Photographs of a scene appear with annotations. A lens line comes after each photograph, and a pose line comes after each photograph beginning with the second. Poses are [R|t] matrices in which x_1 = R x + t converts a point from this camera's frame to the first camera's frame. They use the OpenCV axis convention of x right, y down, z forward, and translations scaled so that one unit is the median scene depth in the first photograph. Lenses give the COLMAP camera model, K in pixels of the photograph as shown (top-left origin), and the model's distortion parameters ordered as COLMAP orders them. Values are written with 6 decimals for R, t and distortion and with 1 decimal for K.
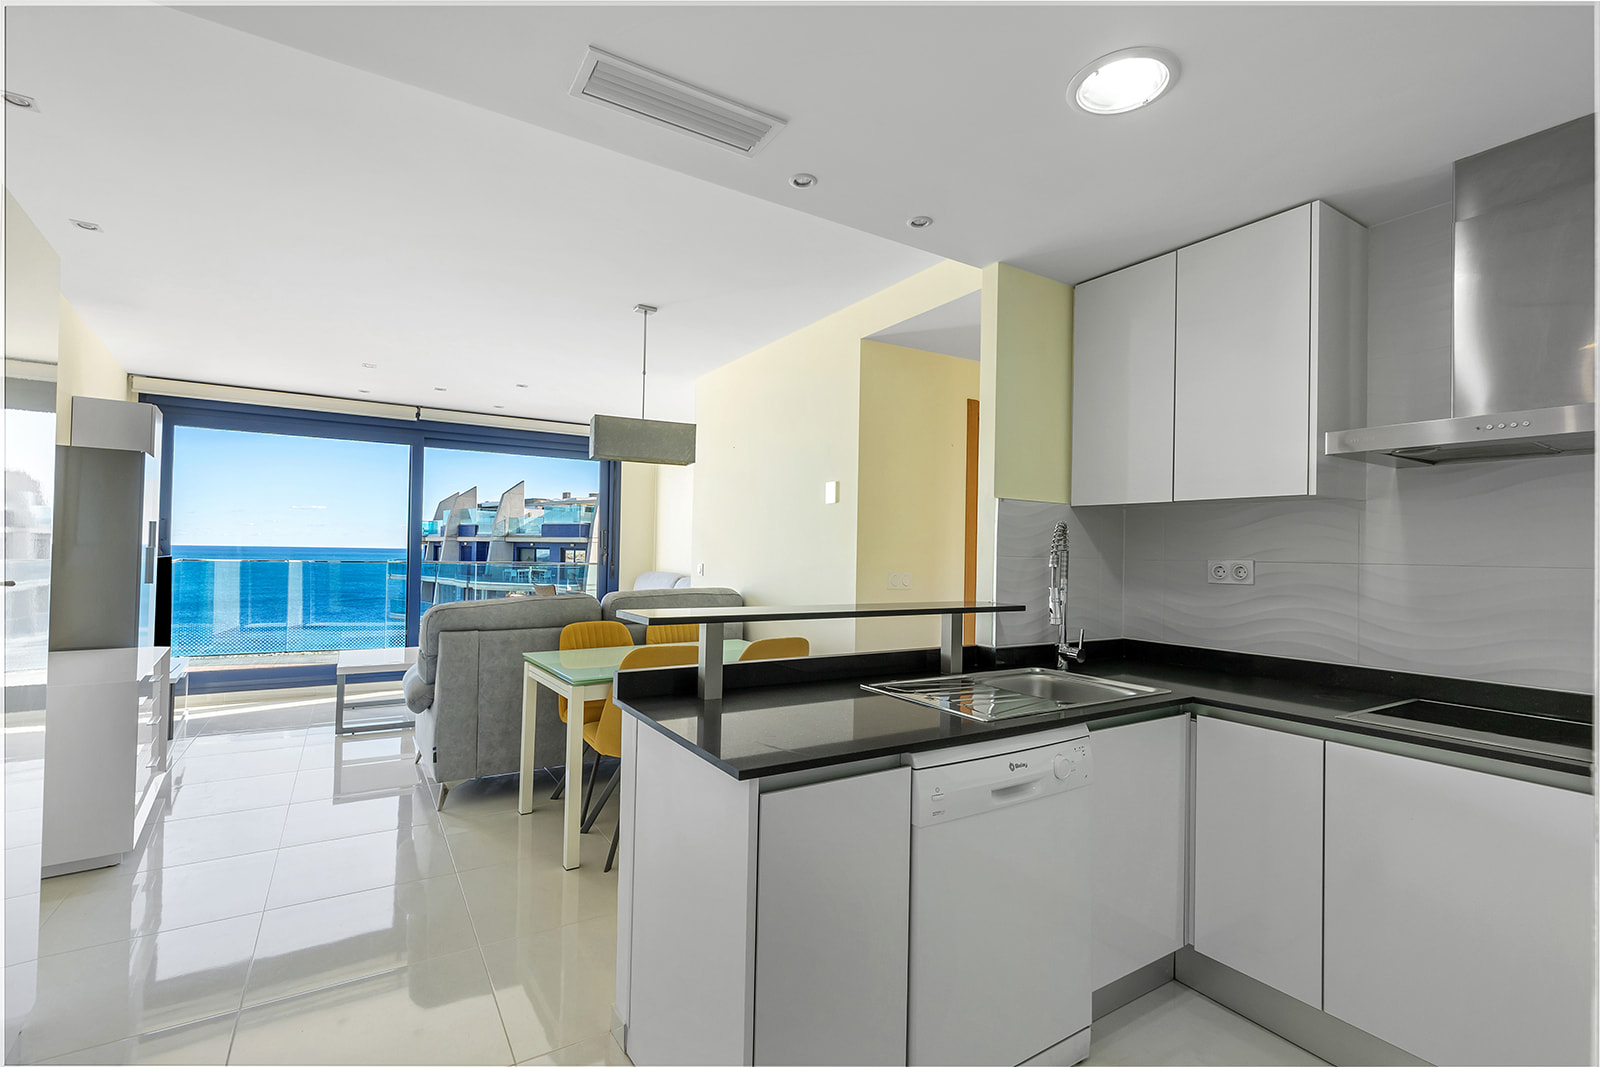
lens RADIAL K [[716.8, 0, 800.4], [0, 716.8, 548.6], [0, 0, 1]] dist [-0.000826, -0.000045]
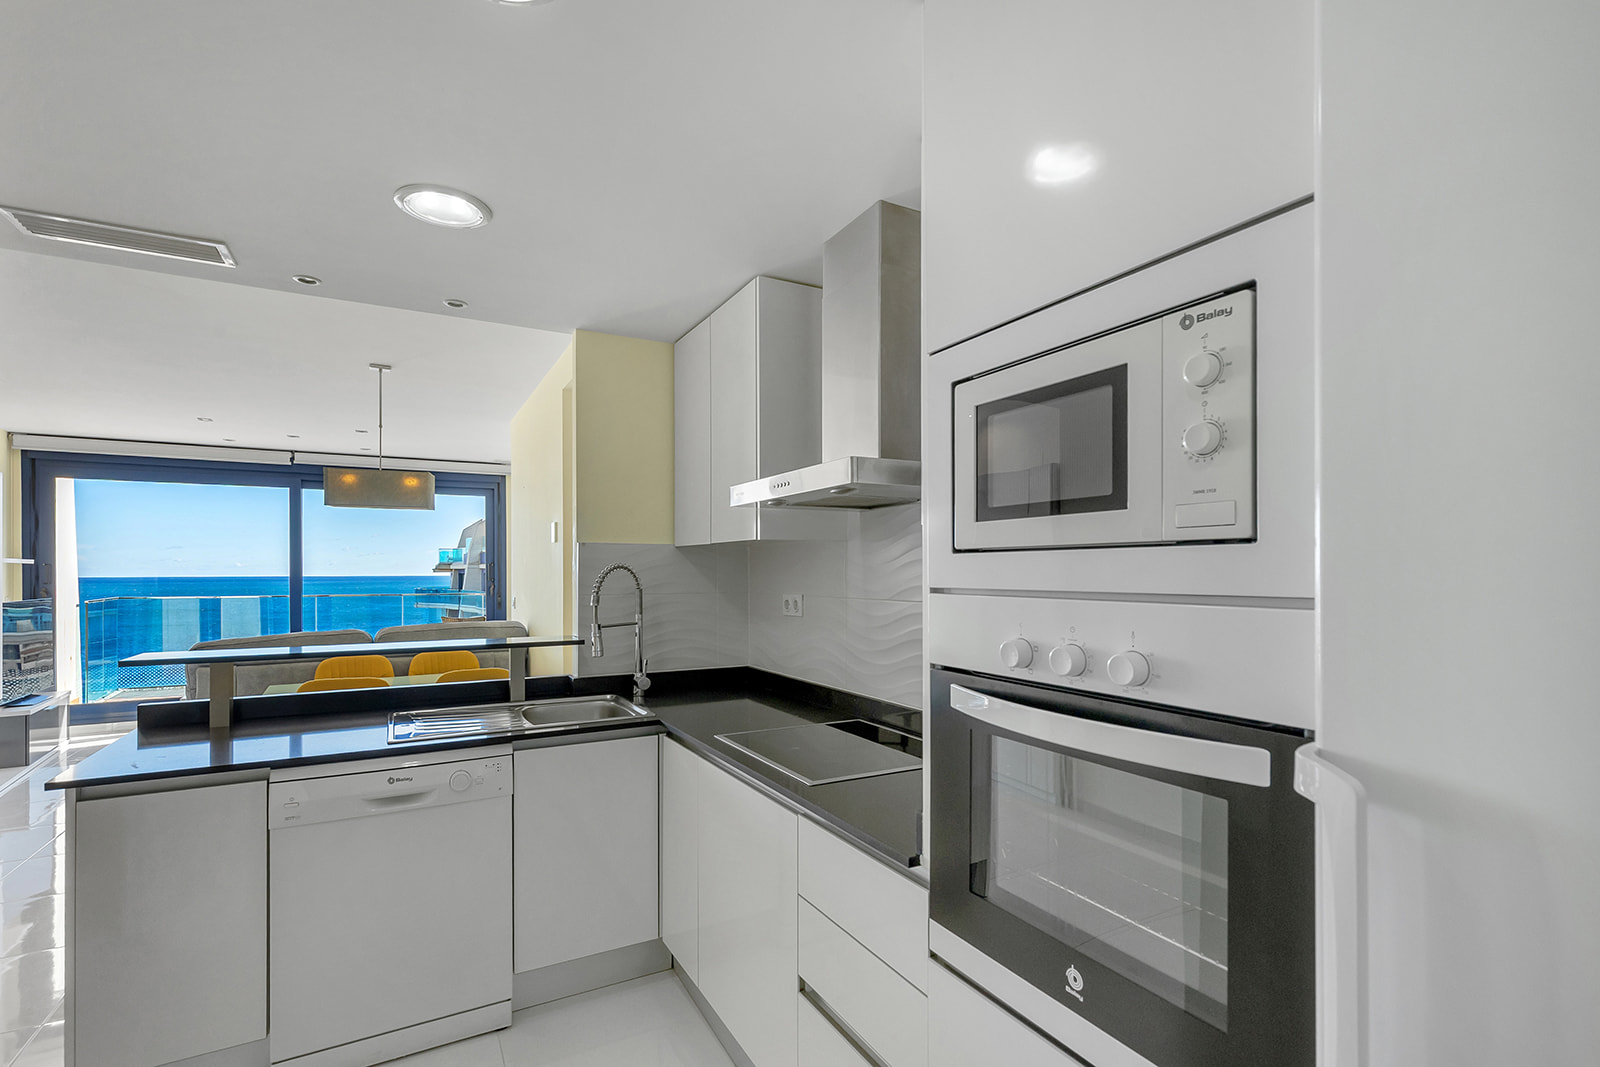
lens RADIAL K [[738.6, 0, 799.2], [0, 738.6, 586.4], [0, 0, 1]] dist [0.000053, -0.000049]
pose [[0.998105, -0.020499, -0.058024, 0.155583], [0.021959, 0.999455, 0.024644, -0.005457], [0.057487, -0.025871, 0.998011, -0.028047]]
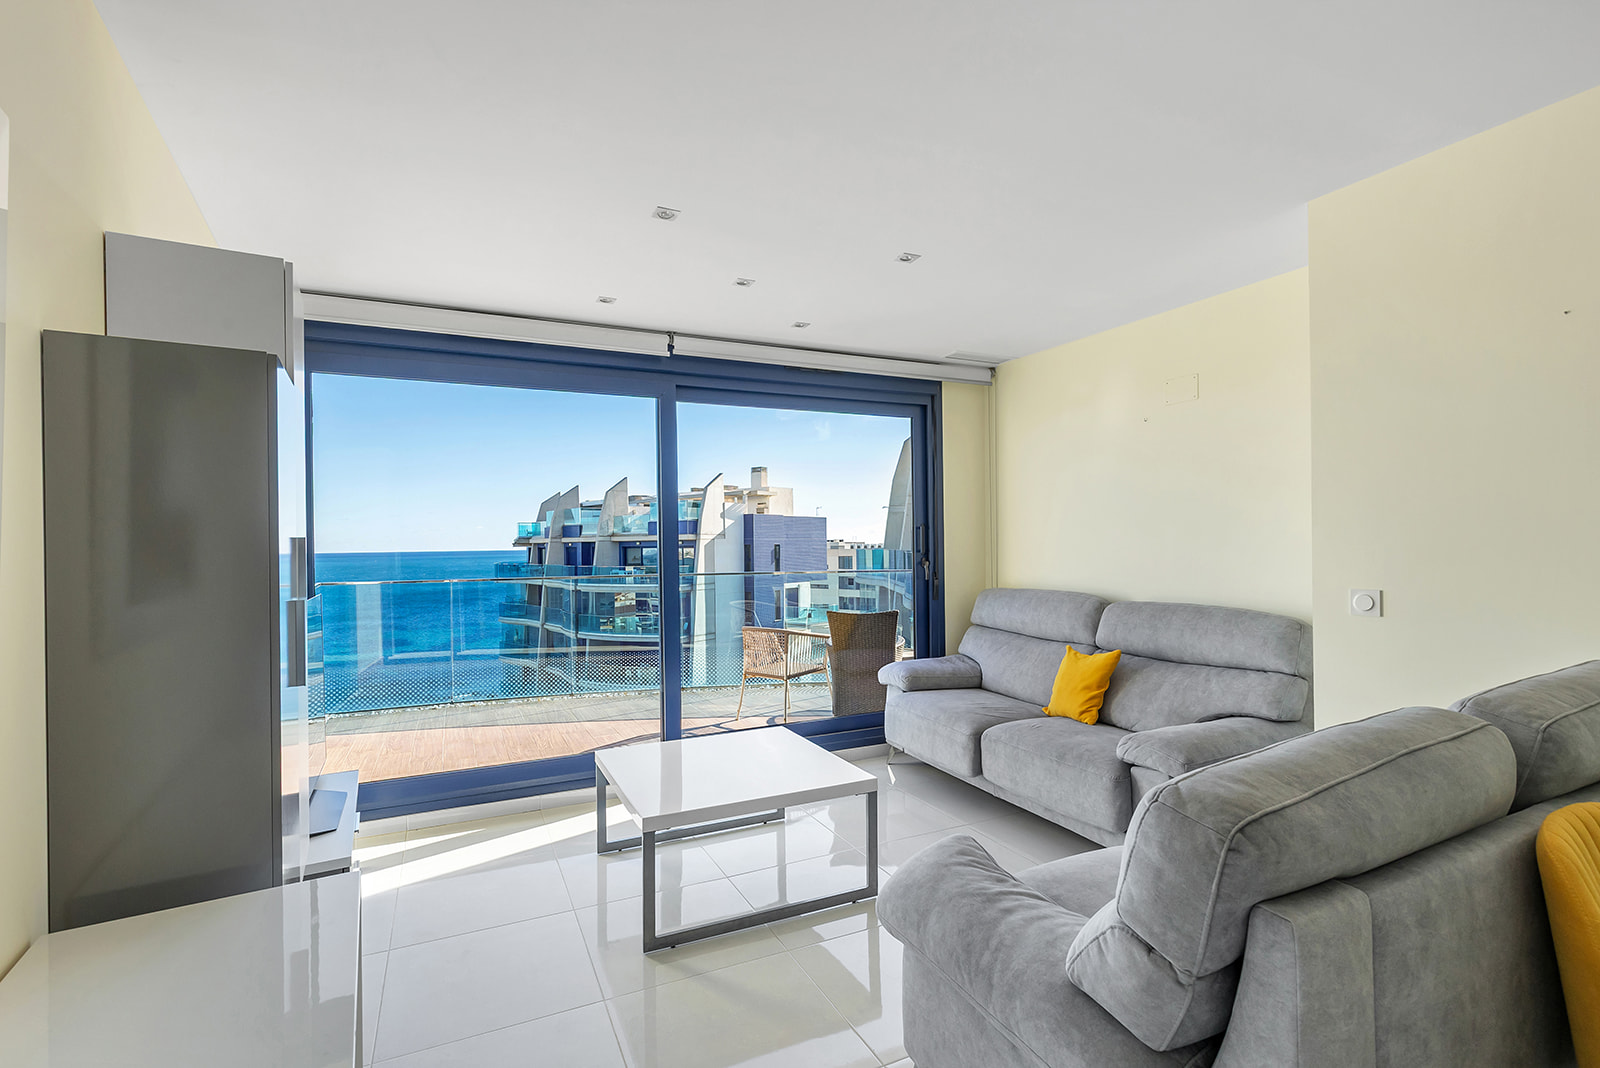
lens RADIAL K [[744.1, 0, 801.9], [0, 744.1, 555.8], [0, 0, 1]] dist [0.000191, 0.000023]
pose [[0.992253, -0.028316, -0.120963, -0.200270], [0.030877, 0.999336, 0.019352, -0.009594], [0.120334, -0.022937, 0.992468, 0.215780]]
